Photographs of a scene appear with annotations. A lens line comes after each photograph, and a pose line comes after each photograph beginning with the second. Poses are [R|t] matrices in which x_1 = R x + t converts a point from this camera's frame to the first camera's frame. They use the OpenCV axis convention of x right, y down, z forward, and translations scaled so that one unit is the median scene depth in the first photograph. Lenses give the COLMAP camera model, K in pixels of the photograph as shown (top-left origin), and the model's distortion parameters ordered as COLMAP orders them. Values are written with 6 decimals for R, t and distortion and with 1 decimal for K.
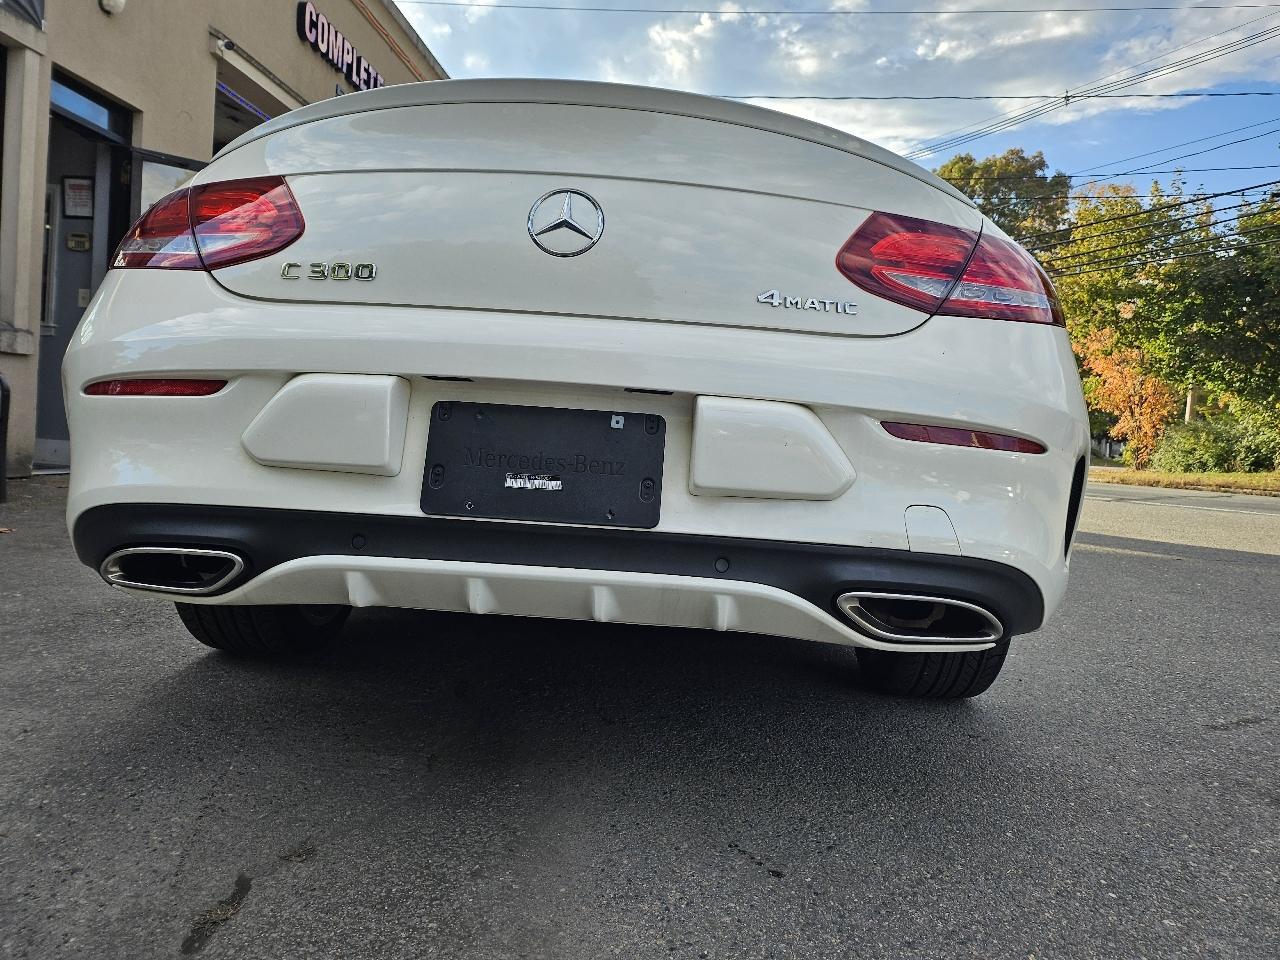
lens RADIAL K [[896.7, 0, 654.5], [0, 896.7, 464.6], [0, 0, 1]] dist [0.069106, -0.077800]
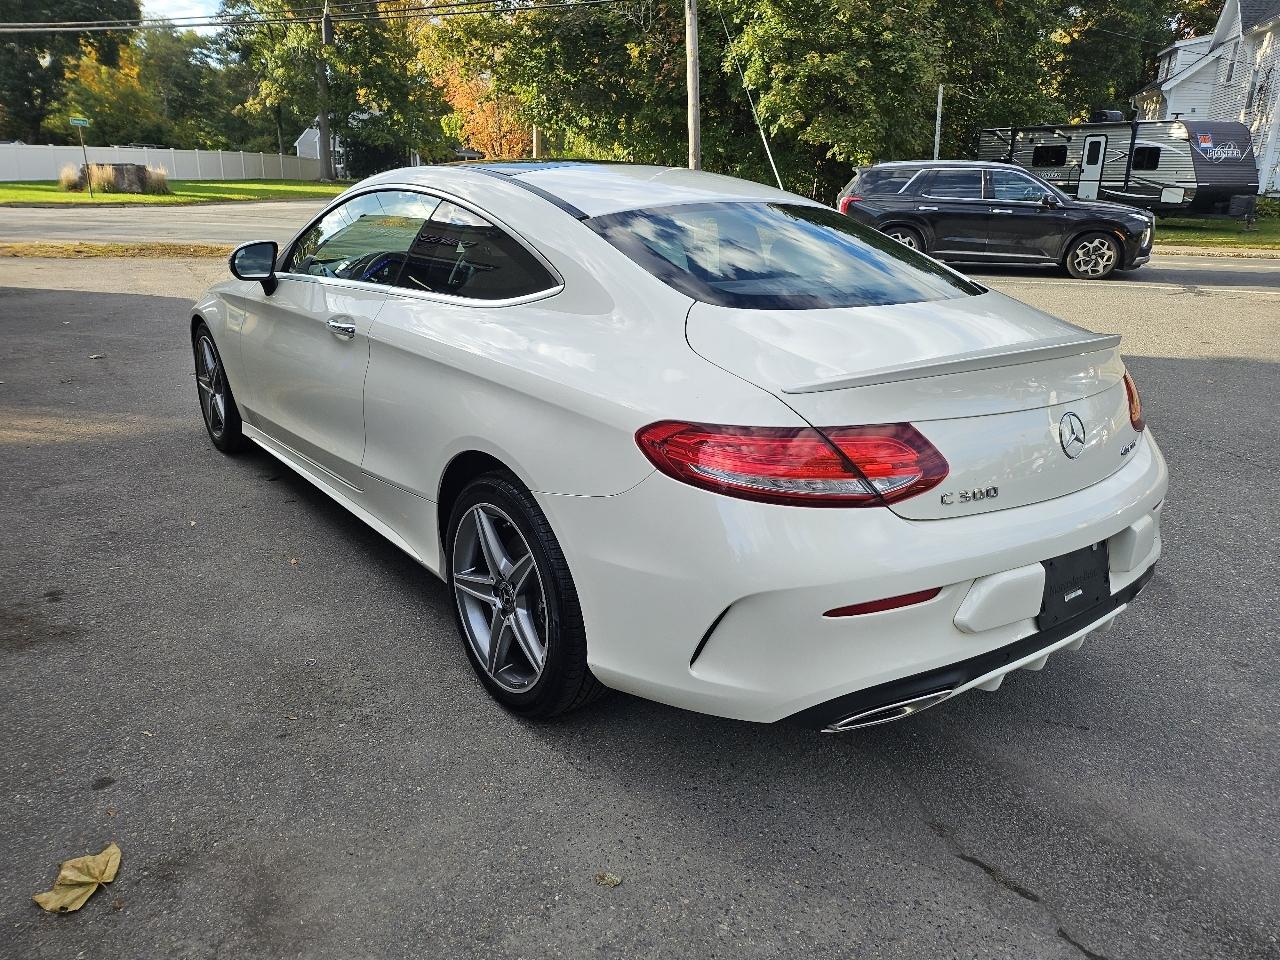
lens RADIAL K [[896.7, 0, 632.6], [0, 896.7, 471.9], [0, 0, 1]] dist [0.069106, -0.077800]
pose [[0.780931, -0.230700, 0.580452, -1.619547], [0.045540, 0.947848, 0.315452, -0.731723], [-0.622955, -0.219912, 0.750710, 0.244332]]
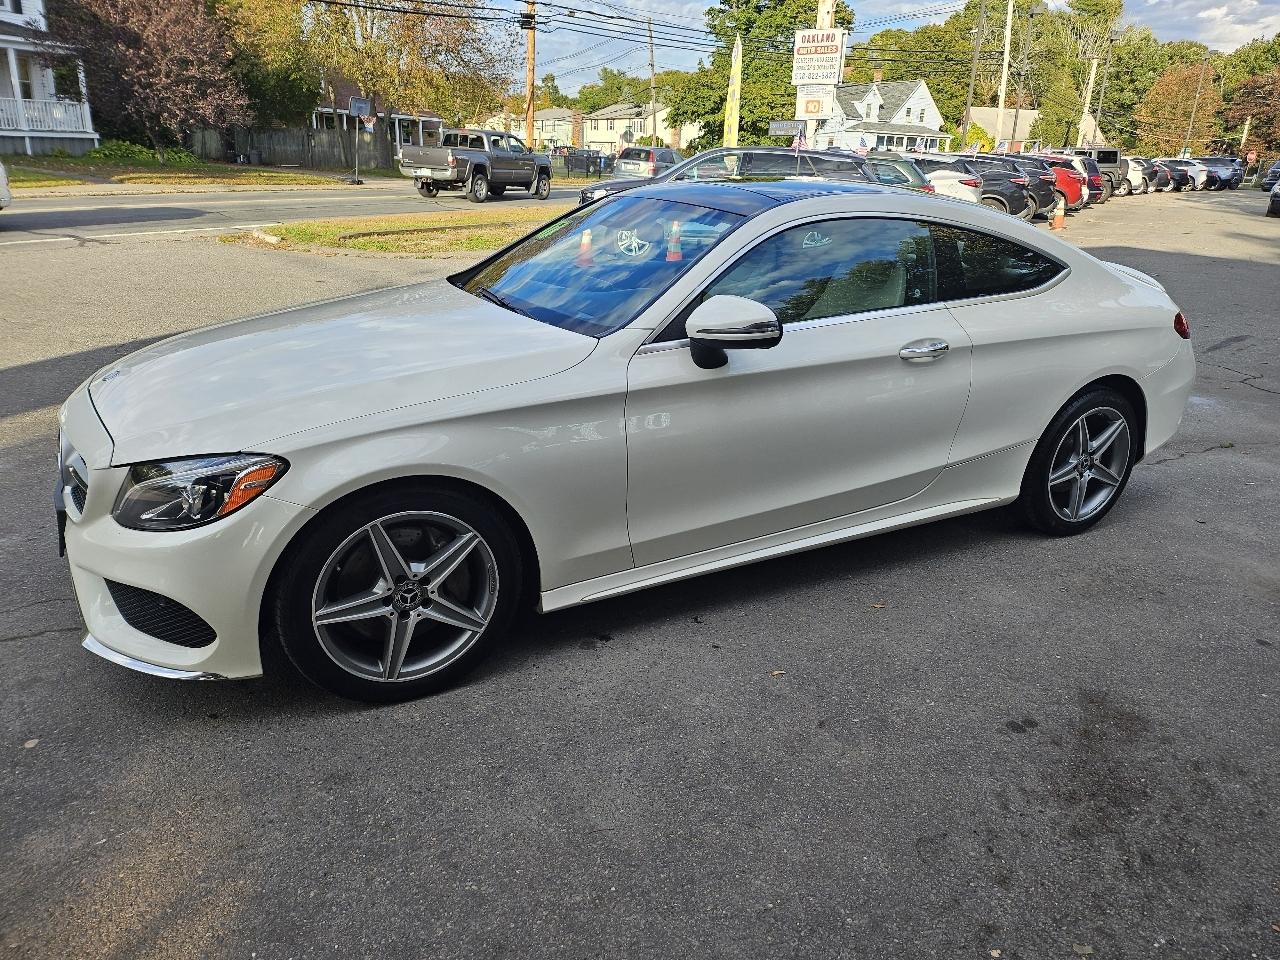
lens RADIAL K [[896.7, 0, 650.0], [0, 896.7, 467.4], [0, 0, 1]] dist [0.069106, -0.077800]
pose [[-0.503200, -0.355565, 0.787632, -2.474428], [-0.034497, 0.918970, 0.392816, -1.045626], [-0.863481, 0.170494, -0.474691, 4.497841]]
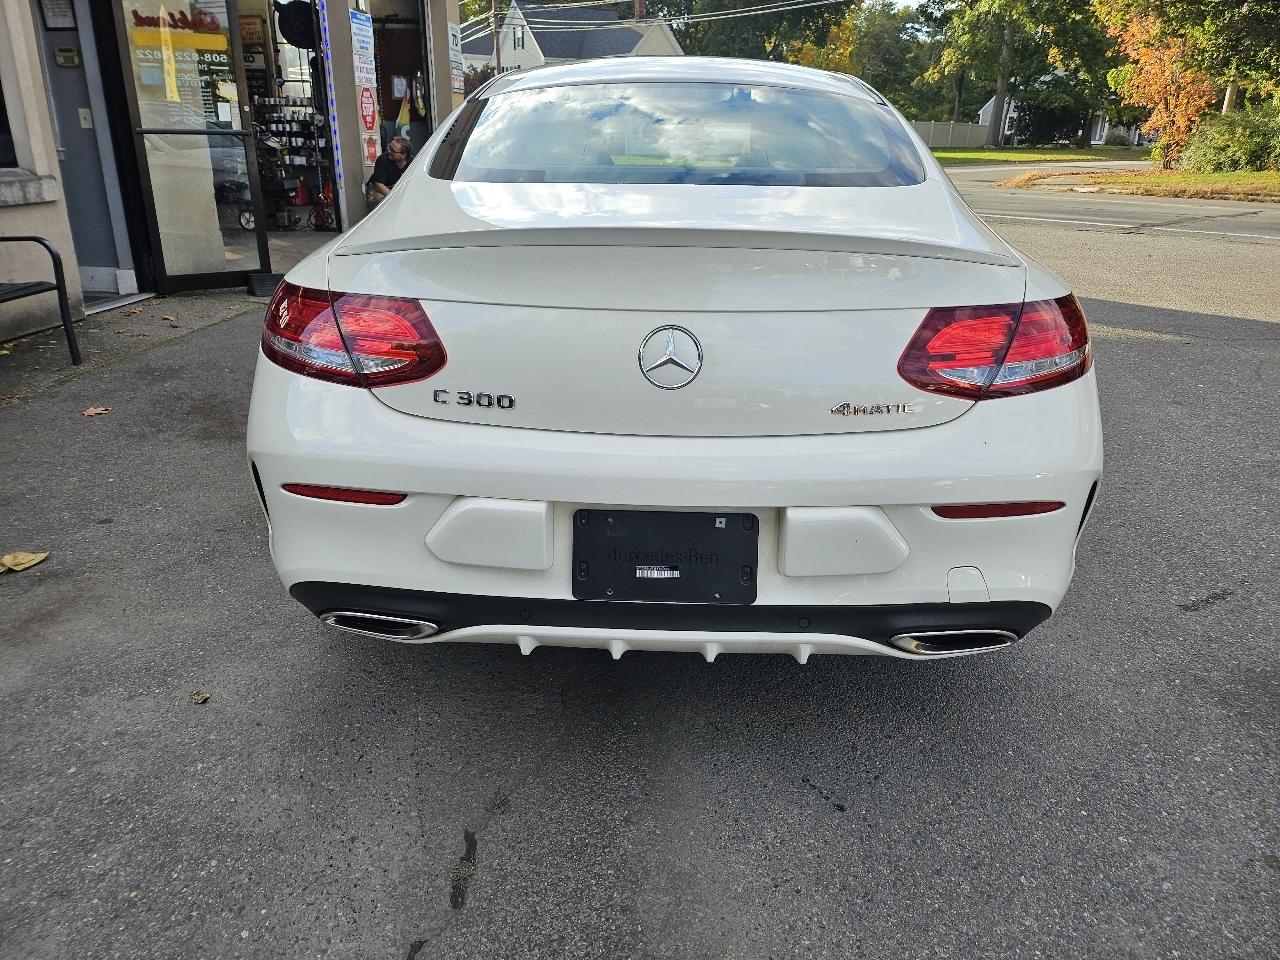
lens RADIAL K [[896.7, 0, 640.4], [0, 896.7, 459.4], [0, 0, 1]] dist [0.069106, -0.077800]
pose [[0.998639, -0.044429, -0.027314, -0.107481], [0.050573, 0.952886, 0.299083, -0.479614], [0.012739, -0.300058, 0.953836, -0.165699]]
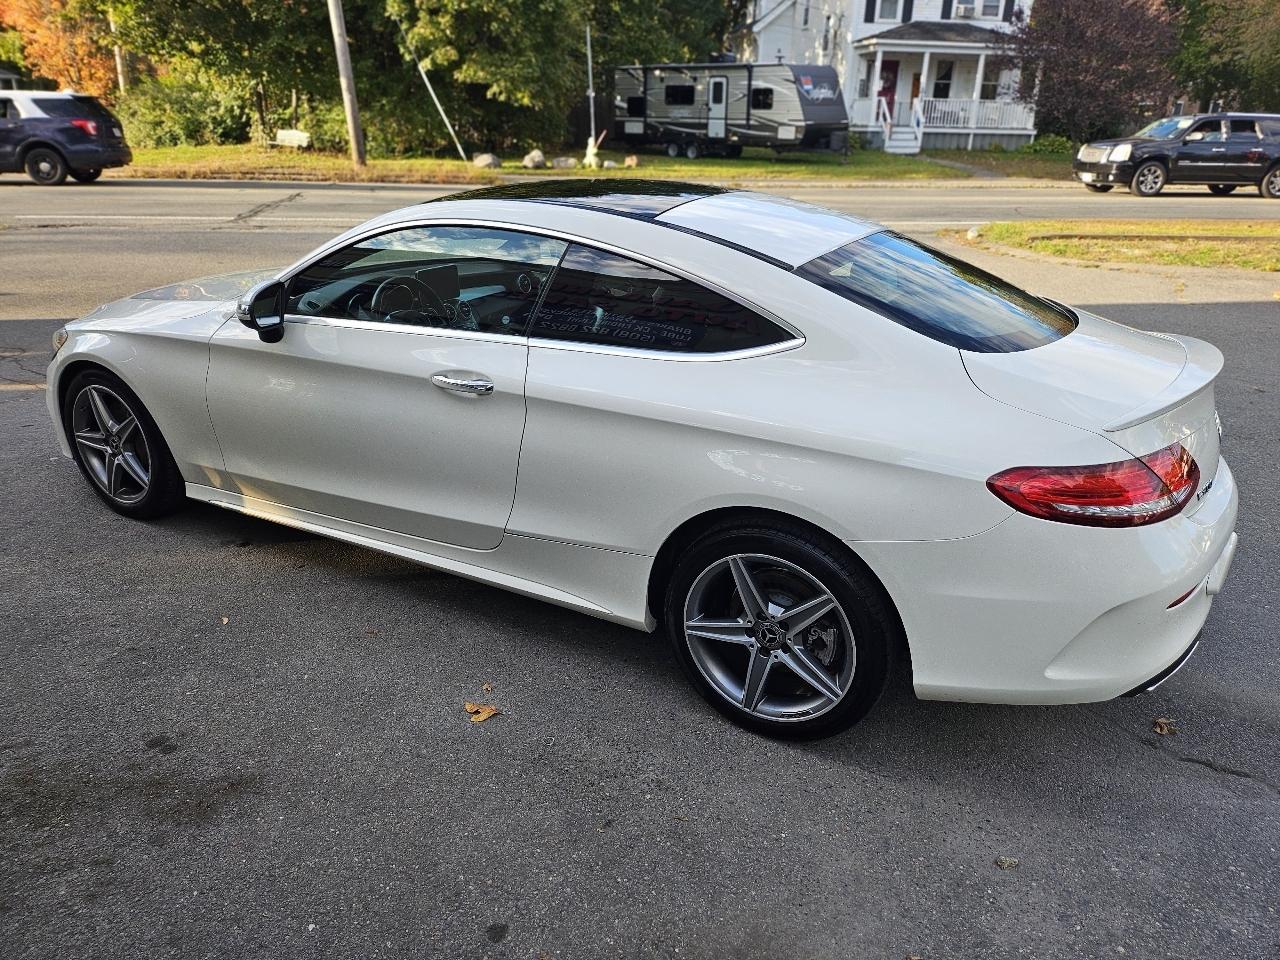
lens RADIAL K [[896.7, 0, 642.4], [0, 896.7, 465.3], [0, 0, 1]] dist [0.069106, -0.077800]
pose [[0.461533, -0.365637, 0.808268, -2.391547], [0.037550, 0.918346, 0.393992, -1.041642], [-0.886328, -0.151490, 0.437577, 1.204405]]
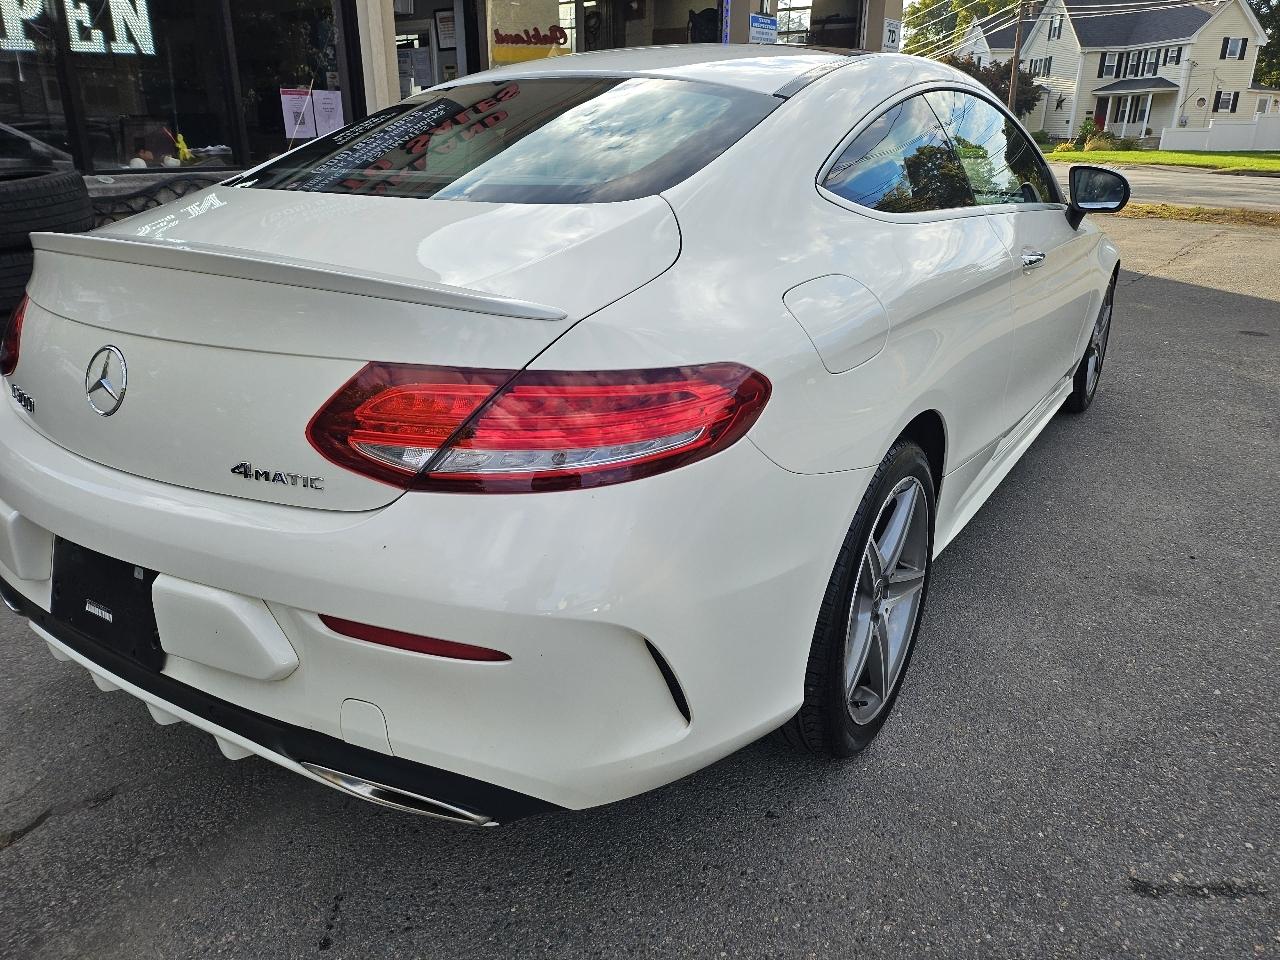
lens RADIAL K [[896.7, 0, 630.9], [0, 896.7, 459.3], [0, 0, 1]] dist [0.069106, -0.077800]
pose [[0.849785, 0.120668, -0.513132, 0.968304], [0.030930, 0.960355, 0.277060, -0.444110], [0.526221, -0.251312, 0.812363, 0.408210]]
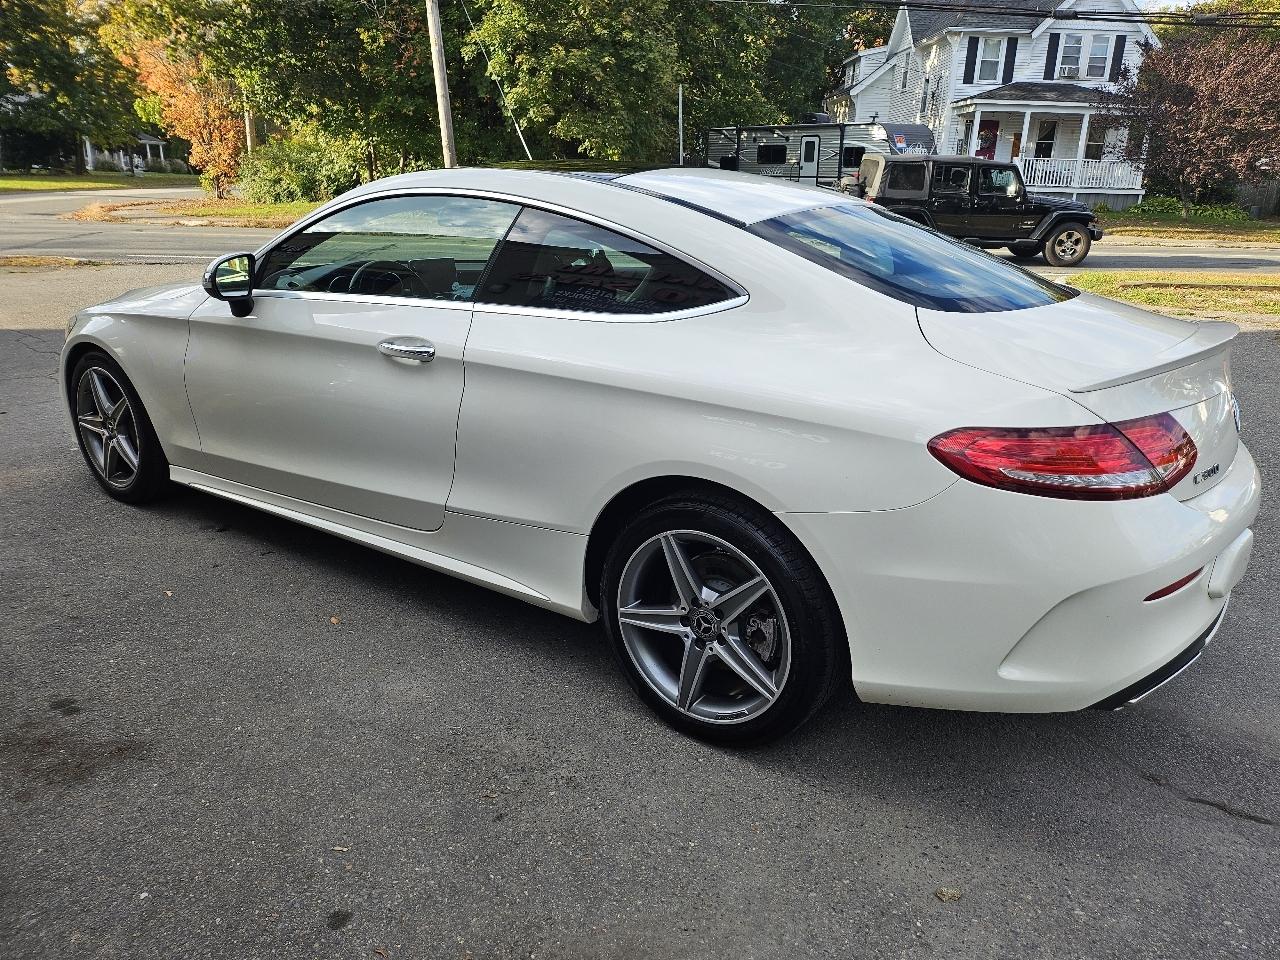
lens RADIAL K [[896.7, 0, 644.5], [0, 896.7, 467.6], [0, 0, 1]] dist [0.069106, -0.077800]
pose [[0.552993, -0.296108, 0.778793, -2.159736], [0.038884, 0.942870, 0.330883, -0.794288], [-0.832278, -0.152693, 0.532914, 0.961827]]
